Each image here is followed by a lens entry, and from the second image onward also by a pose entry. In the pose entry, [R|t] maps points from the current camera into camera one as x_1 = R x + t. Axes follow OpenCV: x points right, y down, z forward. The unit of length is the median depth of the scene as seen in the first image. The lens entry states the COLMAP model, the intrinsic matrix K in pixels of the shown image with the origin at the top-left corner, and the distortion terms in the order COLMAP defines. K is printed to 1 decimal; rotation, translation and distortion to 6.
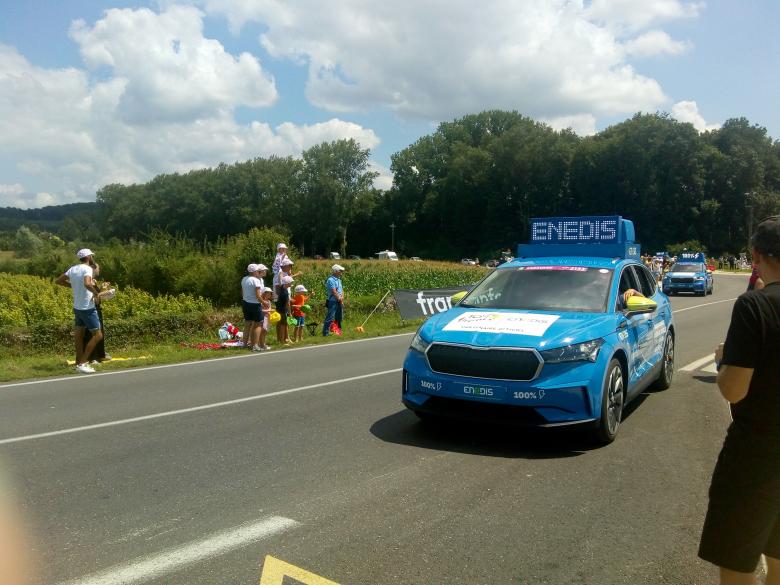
lens RADIAL K [[711.0, 0, 399.5], [0, 711.0, 312.9], [0, 0, 1]] dist [0.013707, -0.095512]
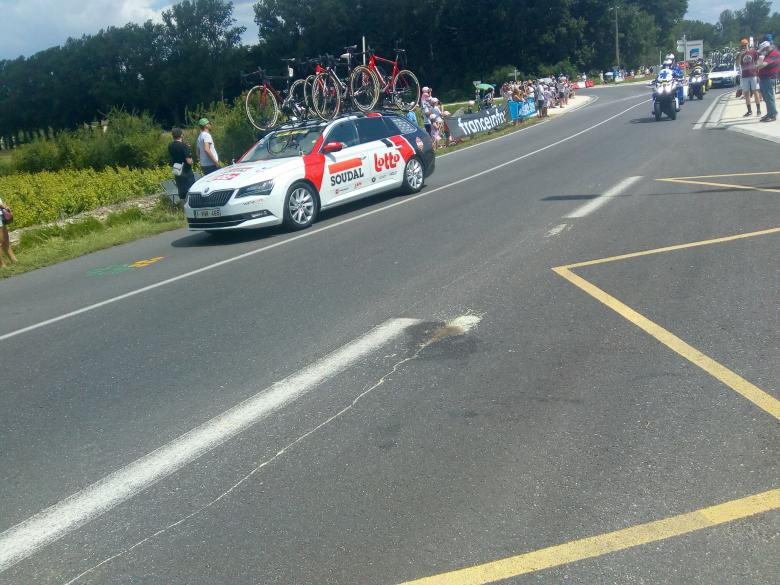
lens RADIAL K [[720.4, 0, 414.2], [0, 720.4, 318.1], [0, 0, 1]] dist [-0.037932, 0.000000]
pose [[0.968956, -0.180967, 0.168450, -0.043379], [0.142604, 0.965668, 0.217141, 0.003558], [-0.201962, -0.186379, 0.961496, -0.039126]]
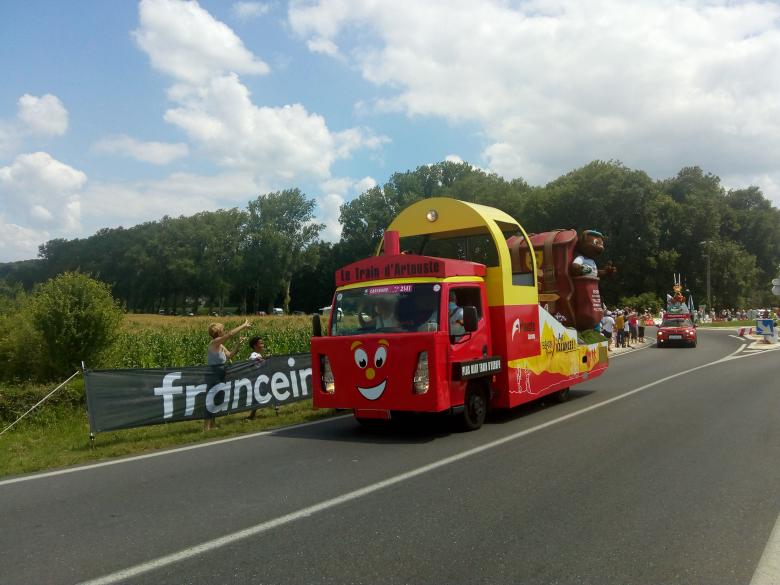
lens RADIAL K [[711.0, 0, 406.0], [0, 711.0, 329.8], [0, 0, 1]] dist [0.013707, -0.095512]
pose [[0.998115, -0.010189, 0.060521, 0.020681], [0.013424, 0.998489, -0.053286, -0.003618], [-0.059886, 0.053998, 0.996744, 0.051672]]
